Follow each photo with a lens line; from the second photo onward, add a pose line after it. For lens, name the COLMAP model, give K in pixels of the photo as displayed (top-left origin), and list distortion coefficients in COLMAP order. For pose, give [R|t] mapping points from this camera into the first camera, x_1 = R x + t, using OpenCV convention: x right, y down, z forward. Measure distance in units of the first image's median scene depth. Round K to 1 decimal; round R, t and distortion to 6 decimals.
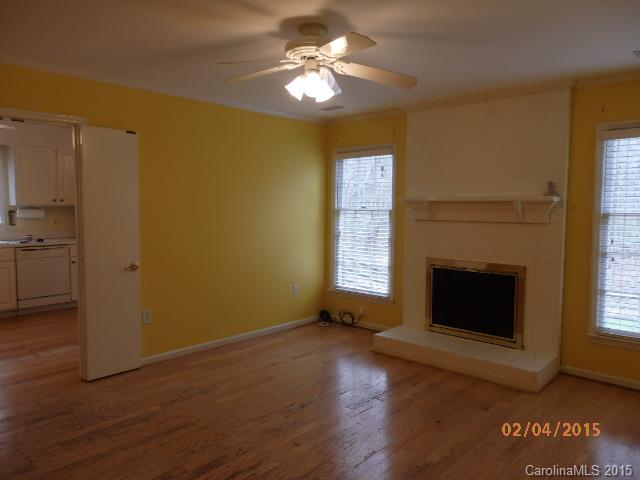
lens RADIAL K [[472.6, 0, 323.8], [0, 472.6, 241.1], [0, 0, 1]] dist [-0.006323, 0.005048]
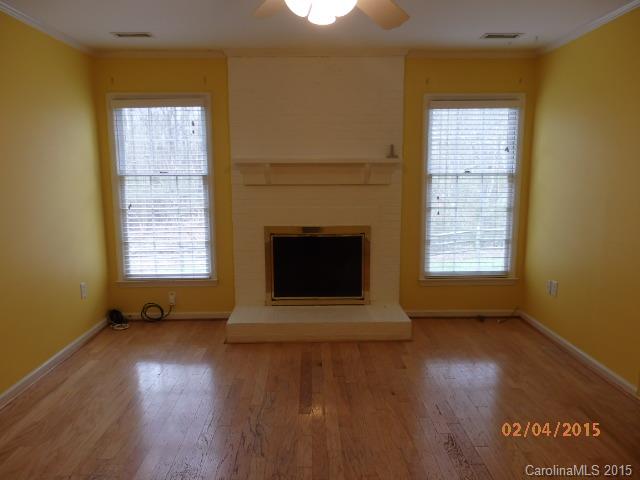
lens RADIAL K [[472.6, 0, 320.6], [0, 472.6, 246.1], [0, 0, 1]] dist [-0.006323, 0.005048]
pose [[0.719935, -0.121224, 0.683372, -0.324766], [0.060790, 0.991858, 0.111904, -0.023050], [-0.691374, -0.039022, 0.721443, 0.274513]]
